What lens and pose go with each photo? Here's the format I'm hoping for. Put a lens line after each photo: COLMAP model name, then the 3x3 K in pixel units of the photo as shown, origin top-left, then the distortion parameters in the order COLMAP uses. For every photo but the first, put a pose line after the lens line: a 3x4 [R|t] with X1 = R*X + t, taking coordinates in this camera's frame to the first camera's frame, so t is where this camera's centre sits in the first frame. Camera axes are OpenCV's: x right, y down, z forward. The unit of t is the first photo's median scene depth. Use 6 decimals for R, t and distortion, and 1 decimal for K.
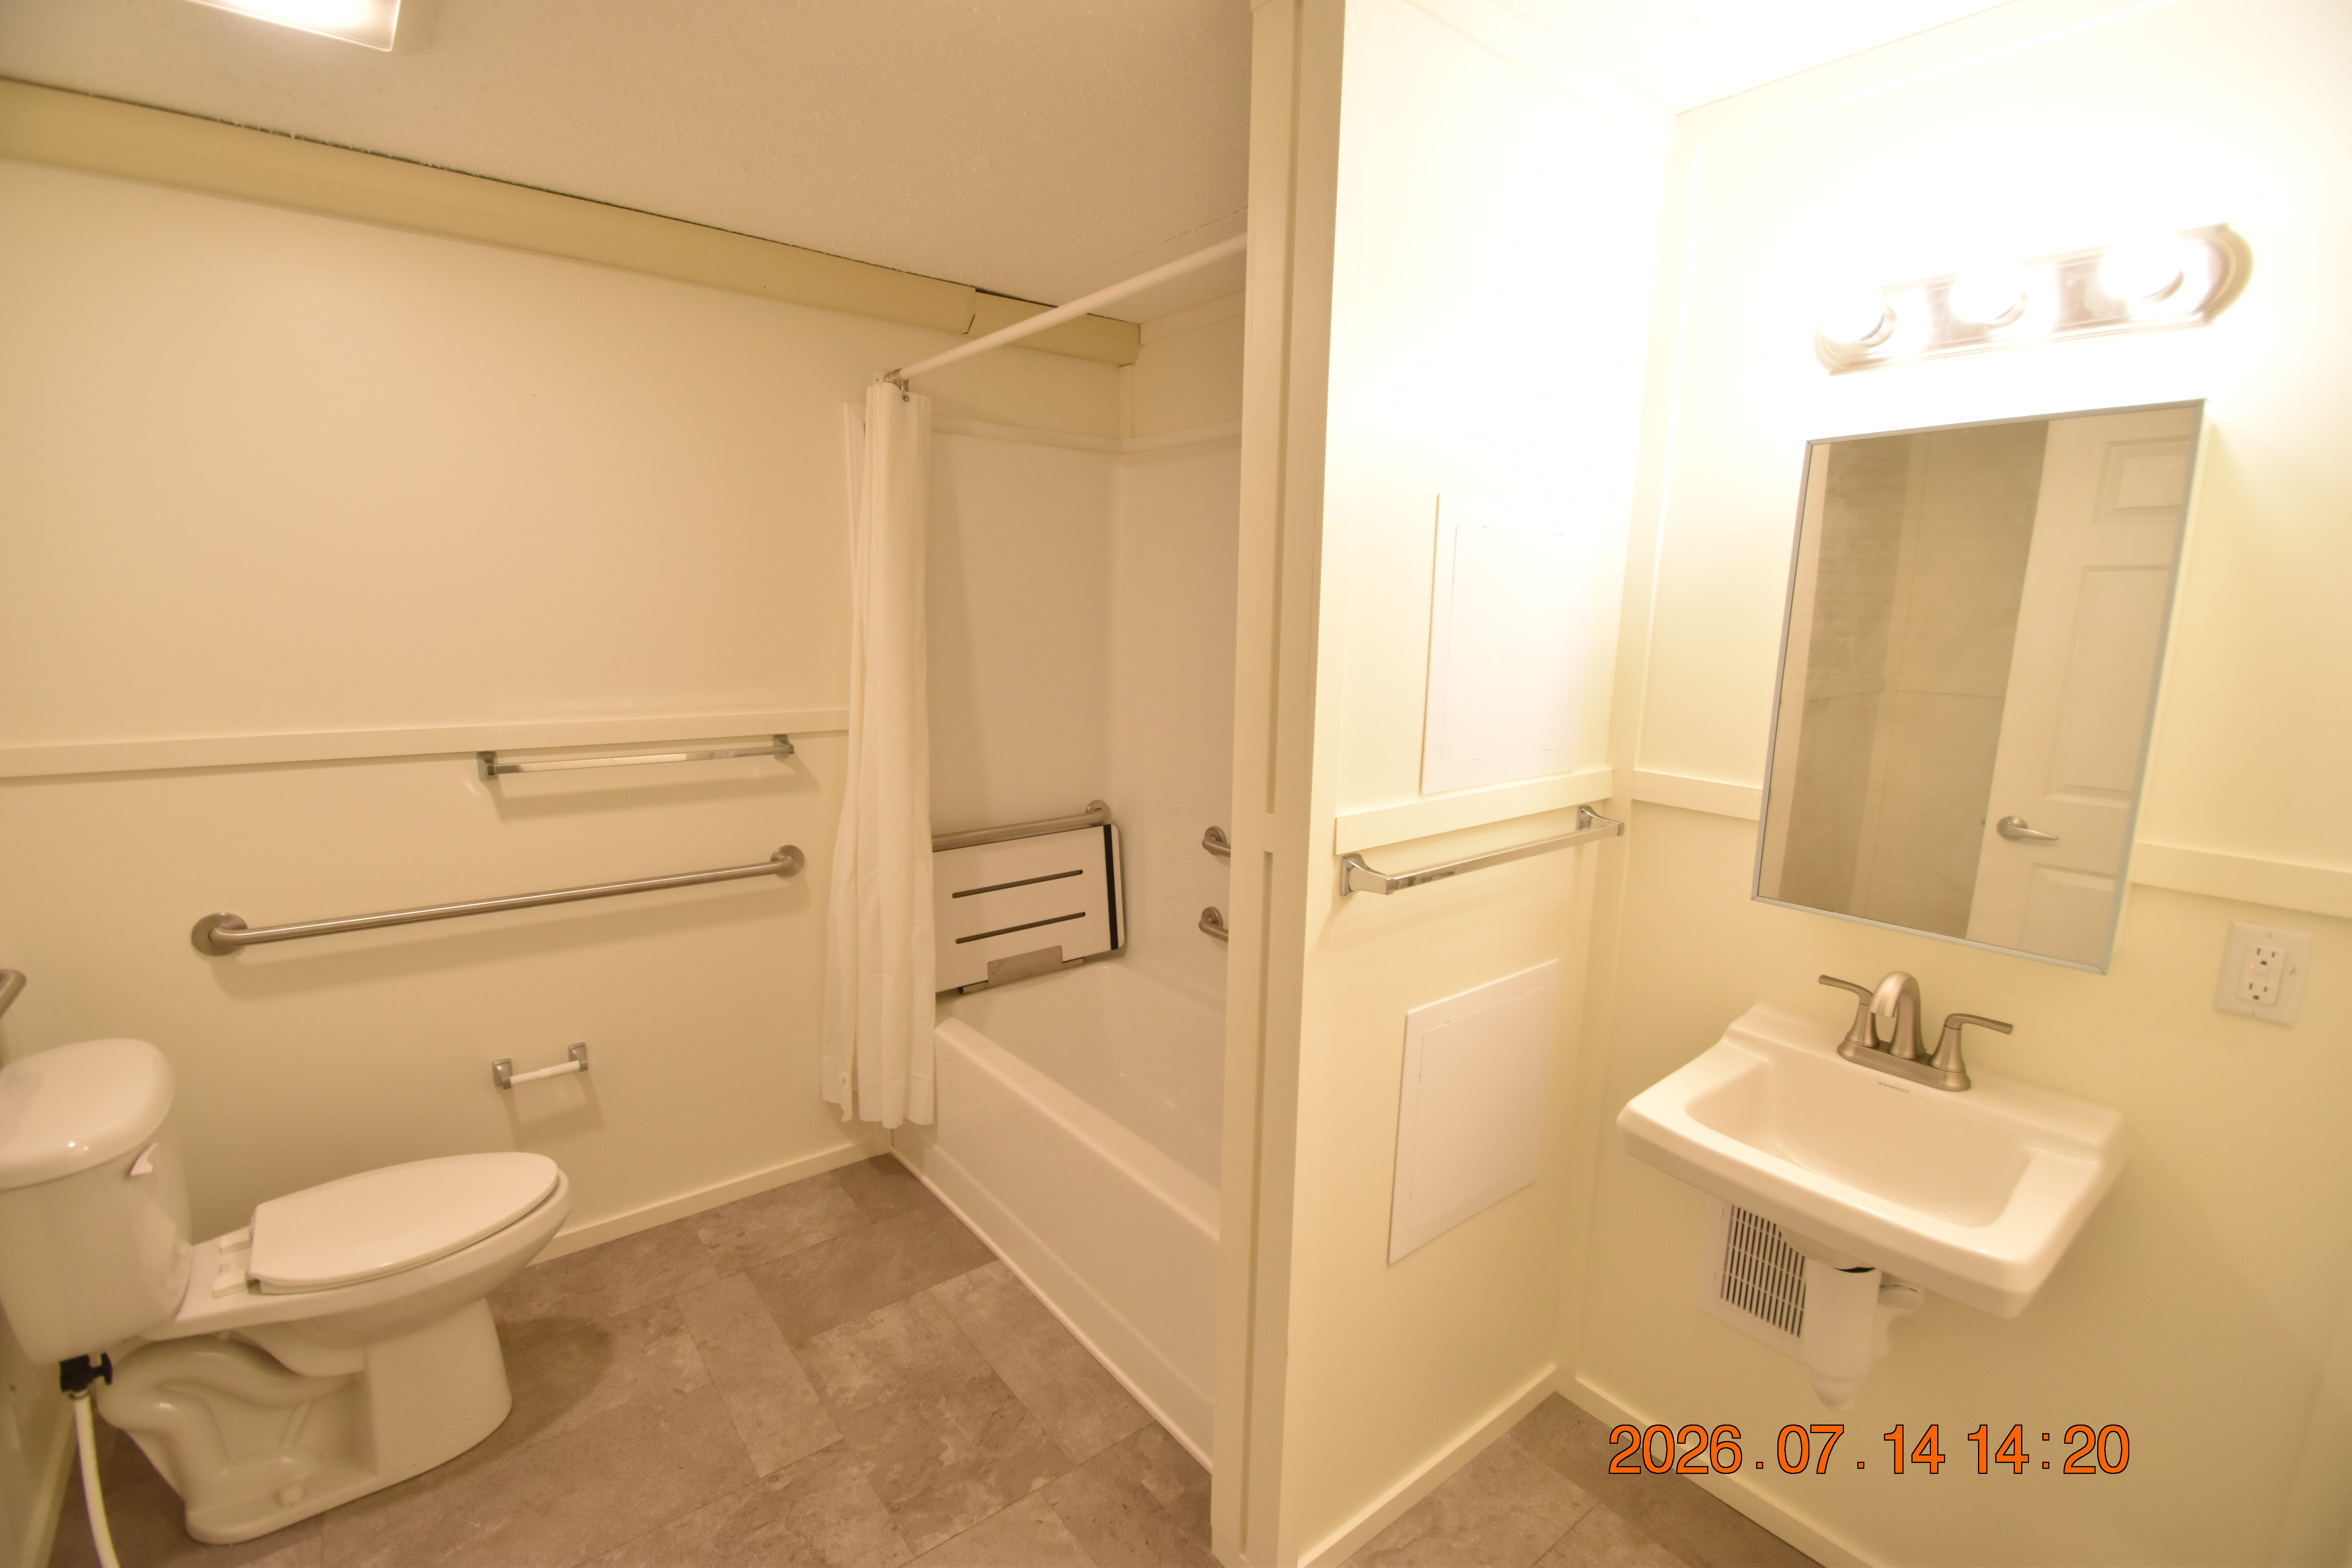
lens RADIAL K [[1025.5, 0, 1165.3], [0, 1025.5, 798.7], [0, 0, 1]] dist [0.020573, -0.022439]
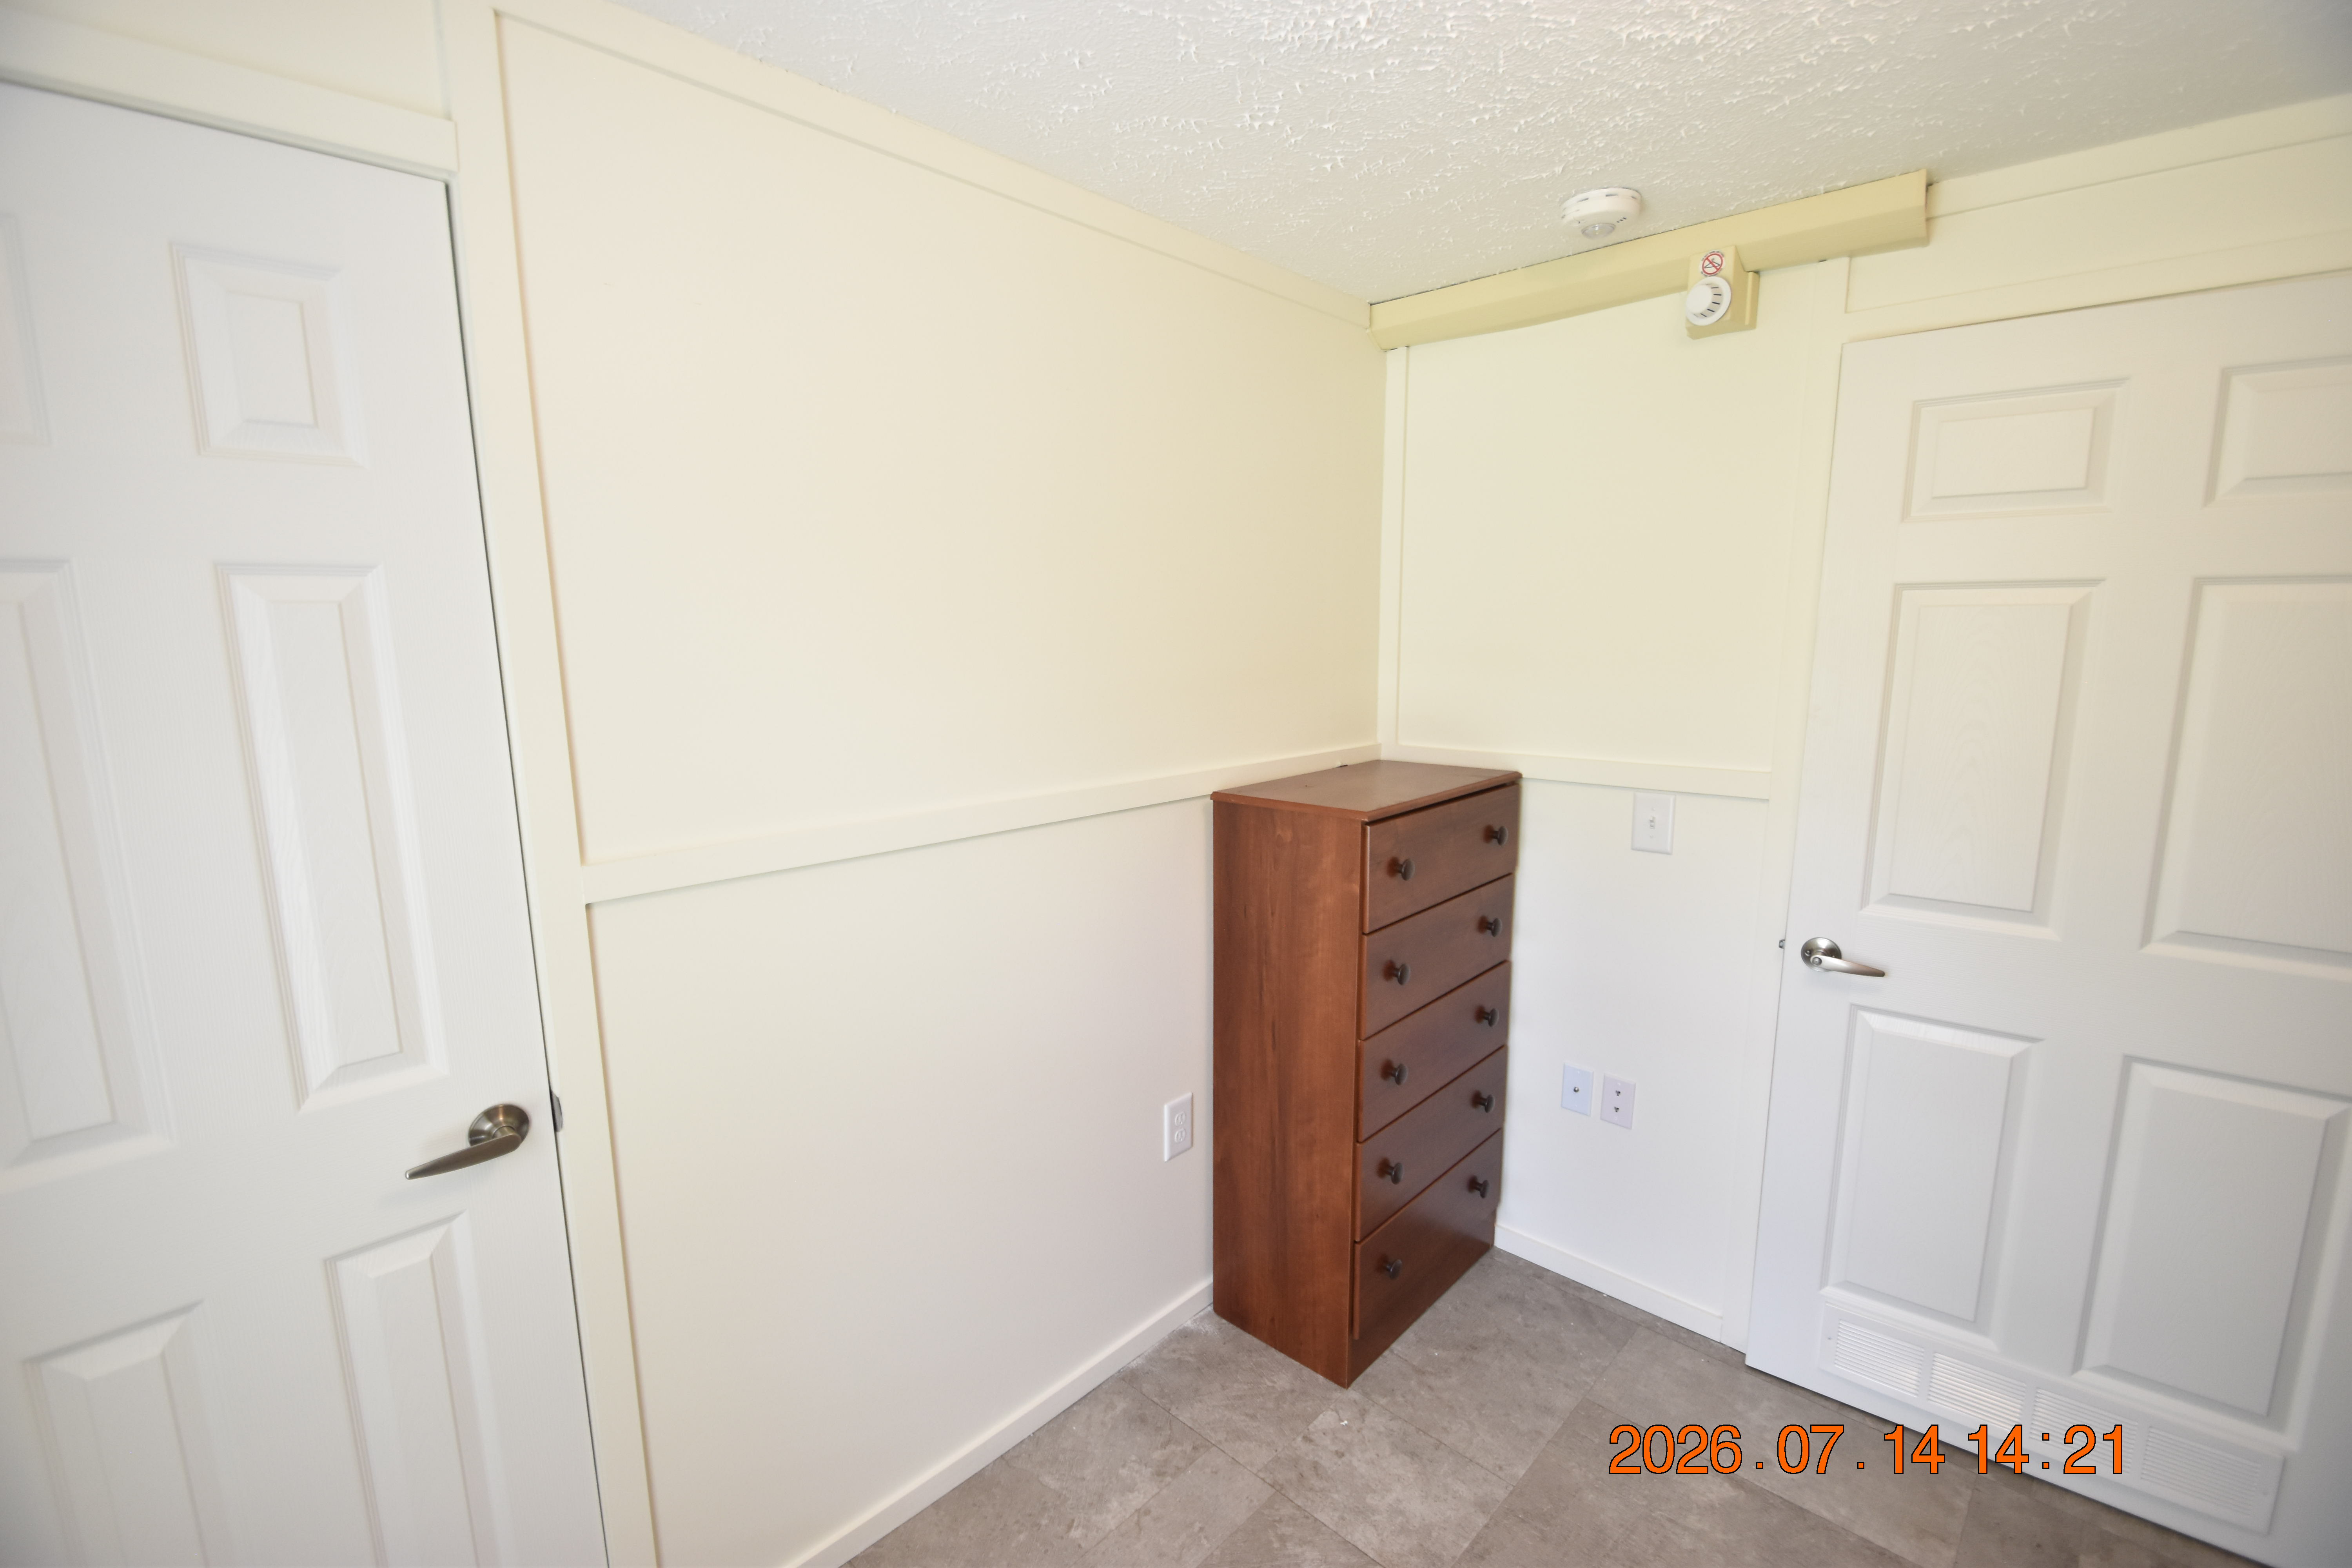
lens RADIAL K [[1025.5, 0, 1165.3], [0, 1025.5, 798.7], [0, 0, 1]] dist [0.020573, -0.022439]
pose [[0.135028, 0.136284, -0.981425, 0.339292], [-0.165585, 0.979670, 0.113259, -0.163223], [0.976908, 0.147217, 0.154849, 0.865843]]
